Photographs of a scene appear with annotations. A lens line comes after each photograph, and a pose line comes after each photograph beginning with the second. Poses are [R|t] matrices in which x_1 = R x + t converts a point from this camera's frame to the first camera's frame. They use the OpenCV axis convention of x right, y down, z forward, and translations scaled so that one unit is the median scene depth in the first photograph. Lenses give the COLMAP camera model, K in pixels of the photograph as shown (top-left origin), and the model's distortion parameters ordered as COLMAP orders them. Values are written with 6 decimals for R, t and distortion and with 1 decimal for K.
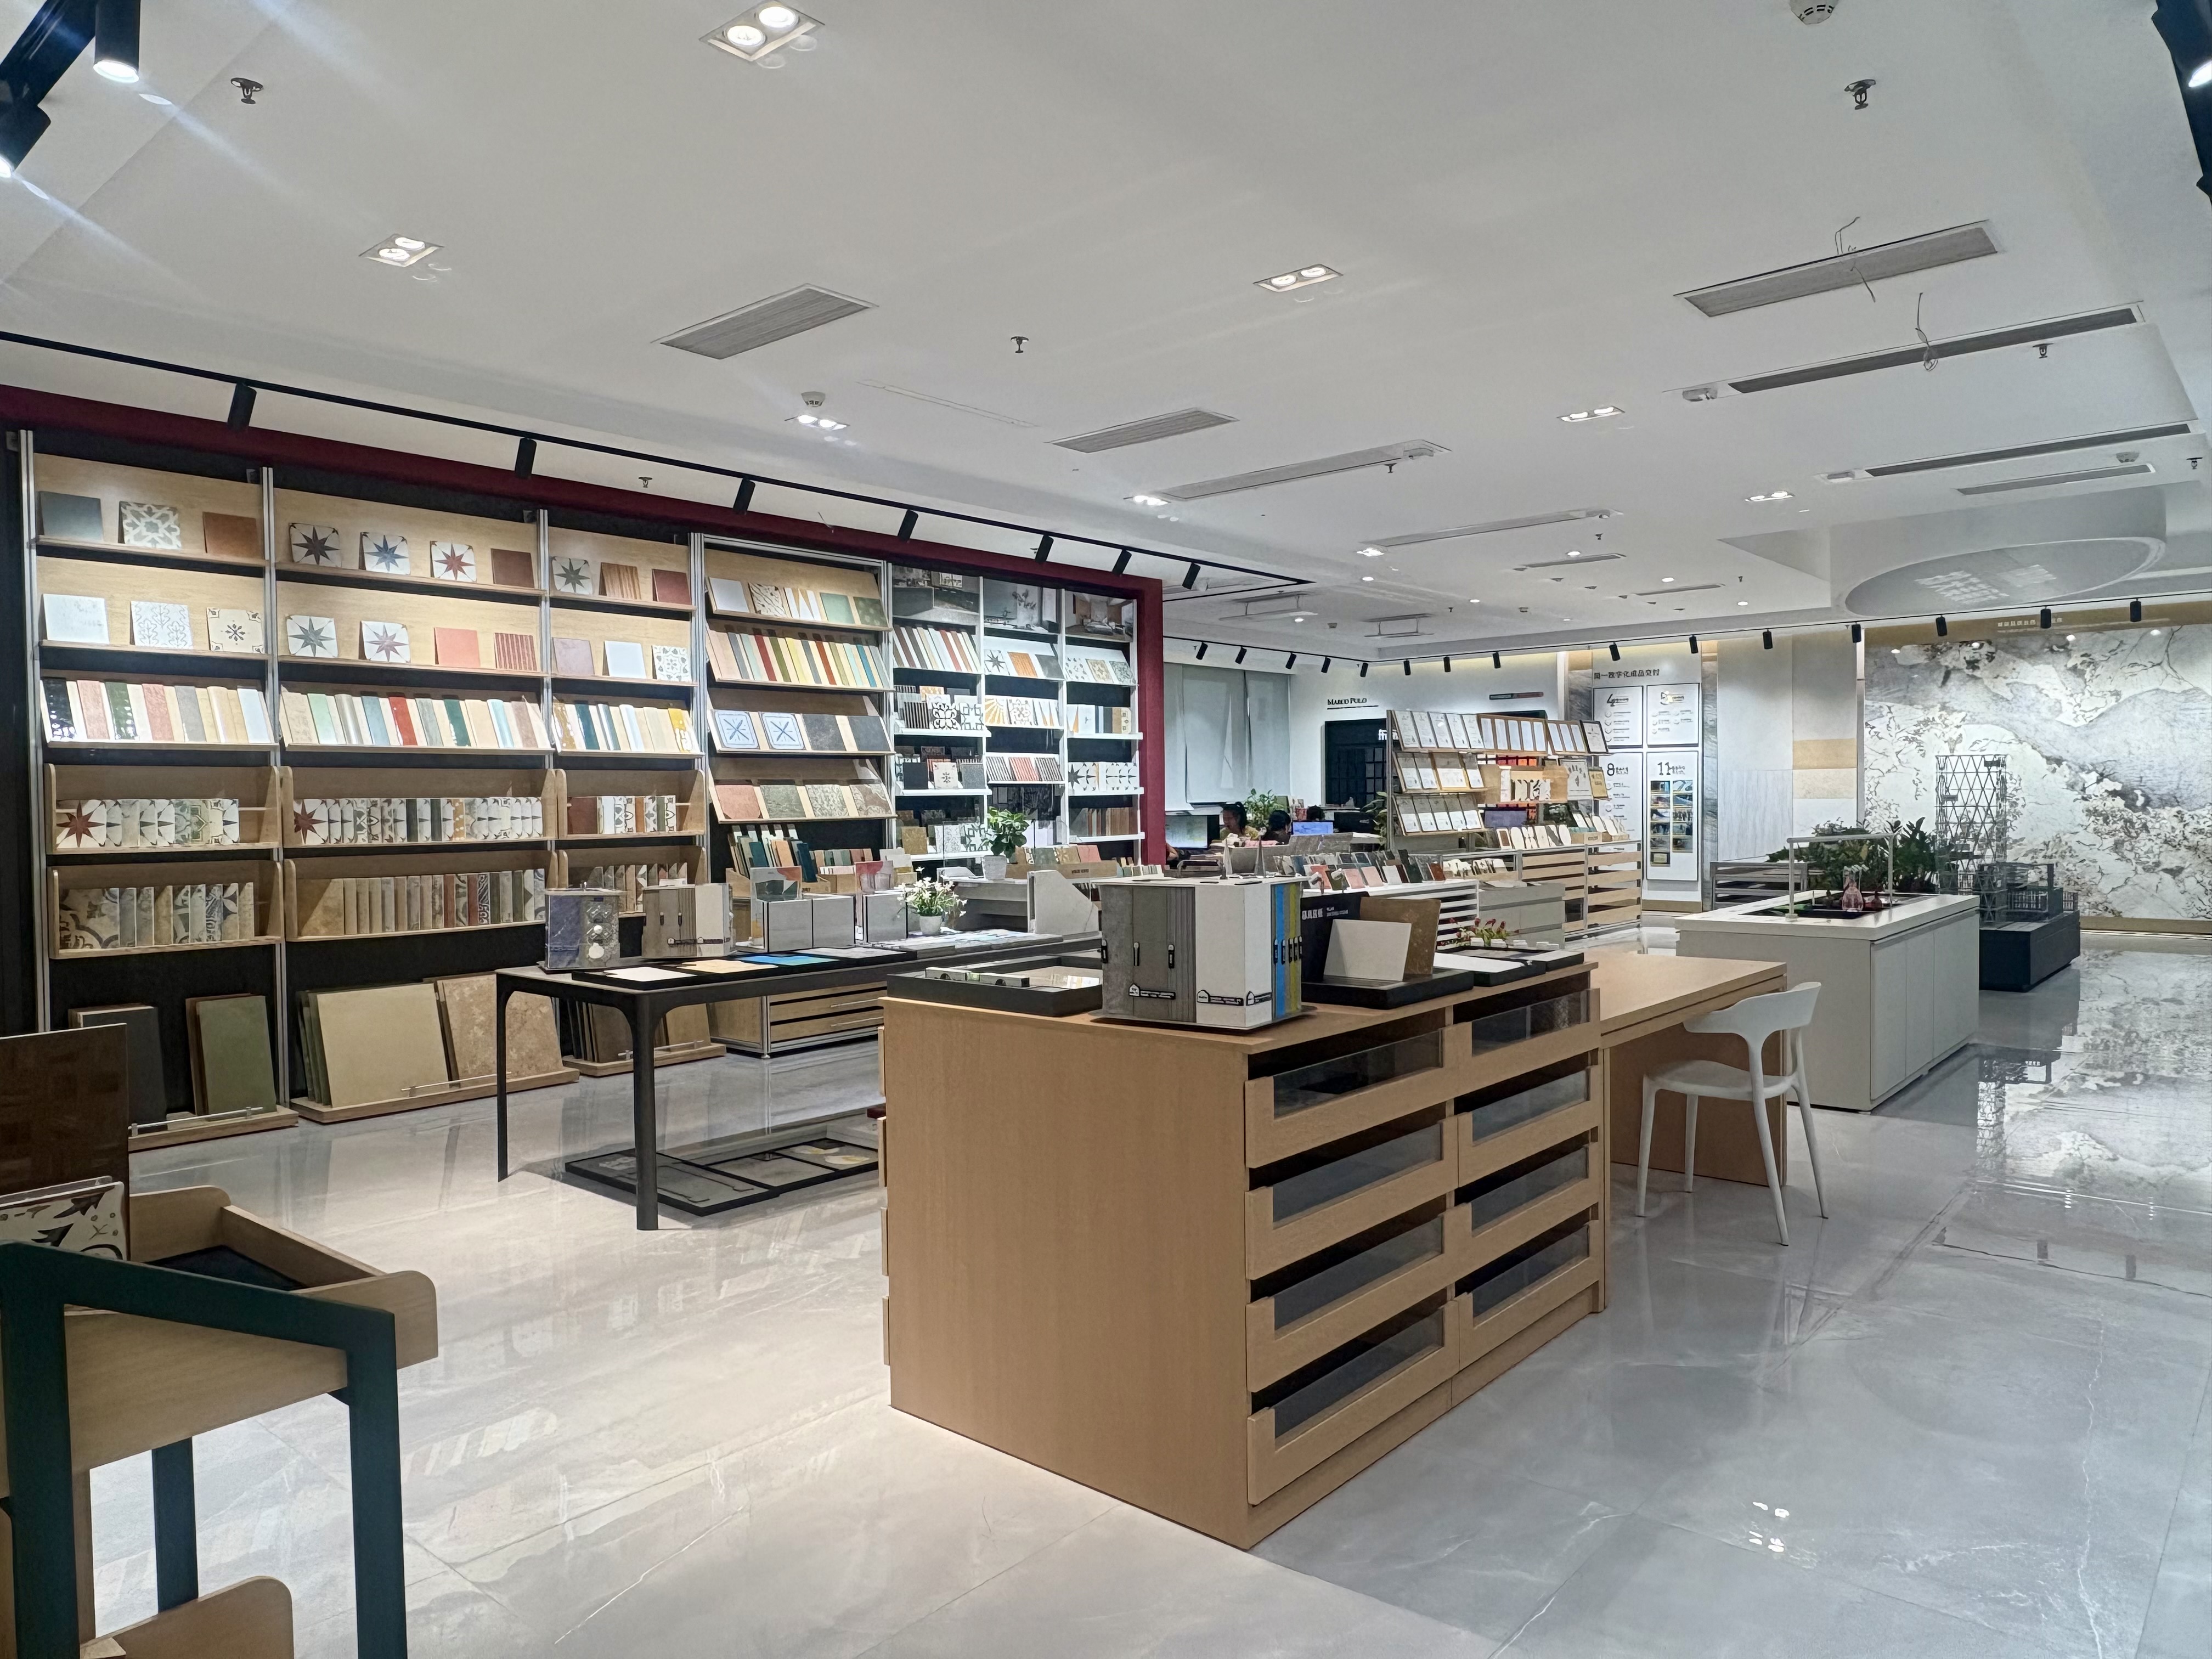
lens RADIAL K [[1462.7, 0, 1106.0], [0, 1462.7, 829.5], [0, 0, 1]] dist [-0.005100, 0.000536]
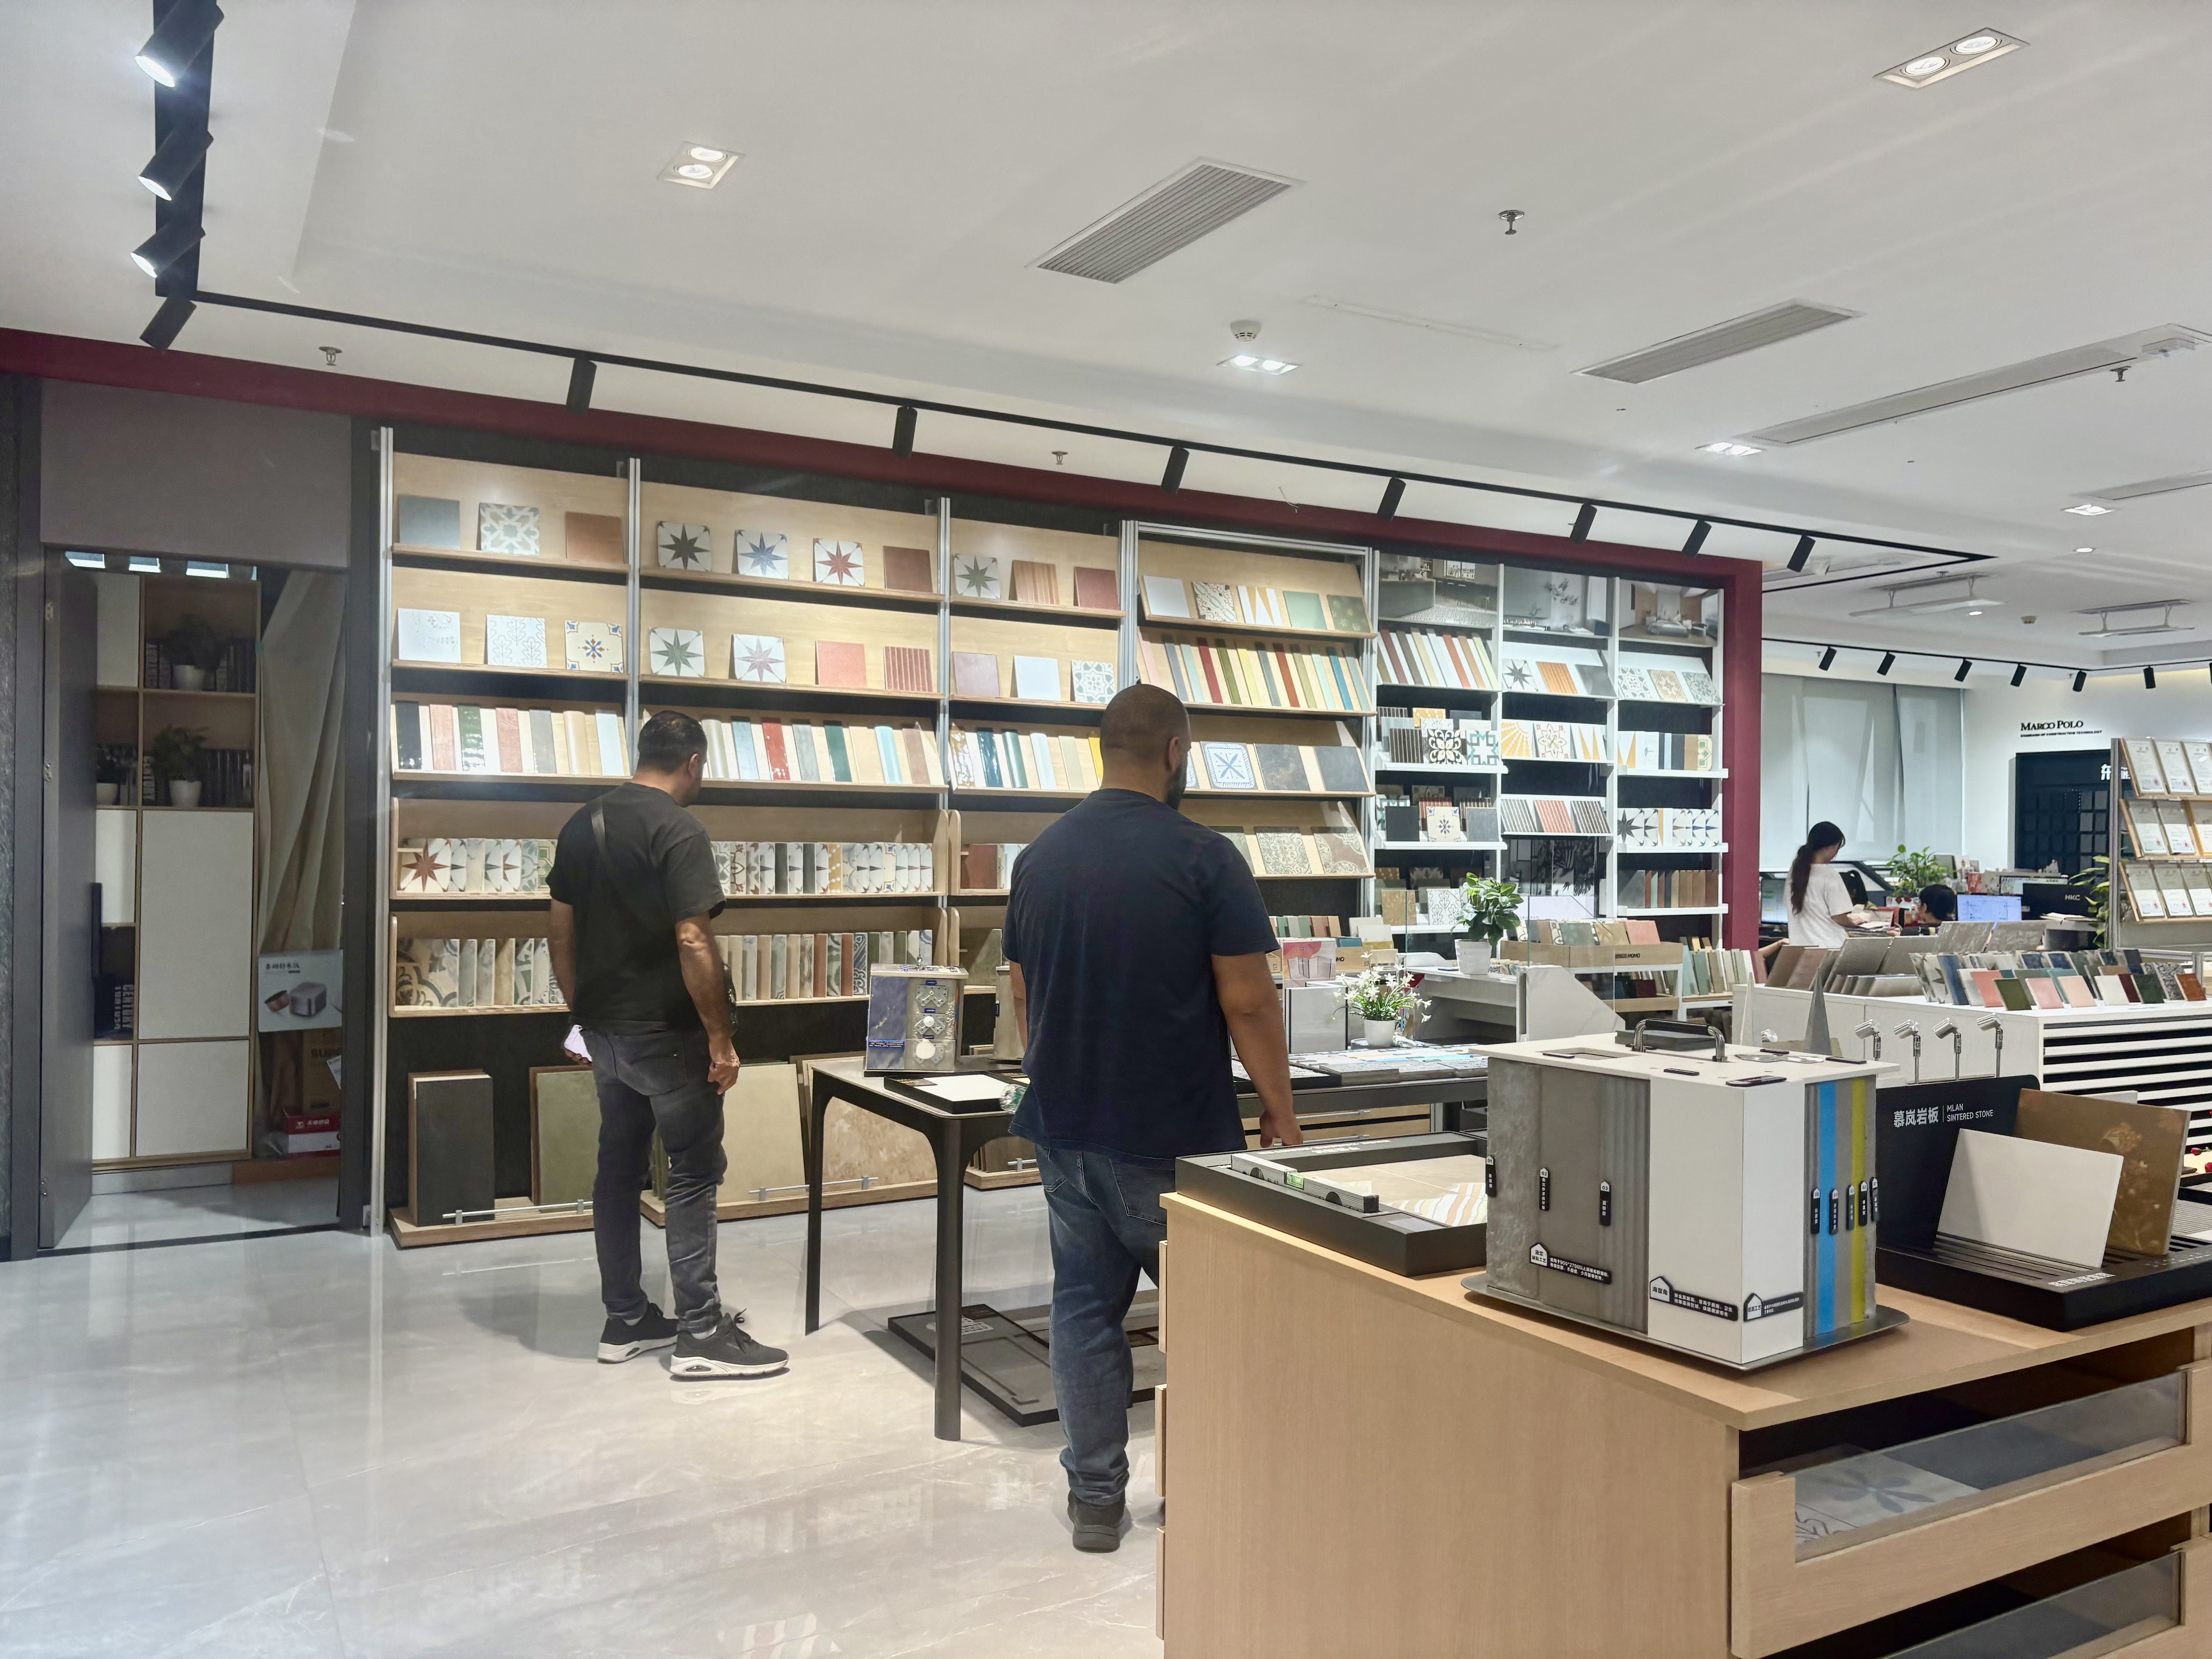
lens RADIAL K [[1692.7, 0, 1106.0], [0, 1692.7, 829.5], [0, 0, 1]] dist [0.071263, -0.090026]
pose [[0.941367, 0.019573, -0.336816, 0.030326], [-0.028615, 0.999351, -0.021901, -0.011752], [0.336168, 0.030254, 0.941316, 0.127200]]
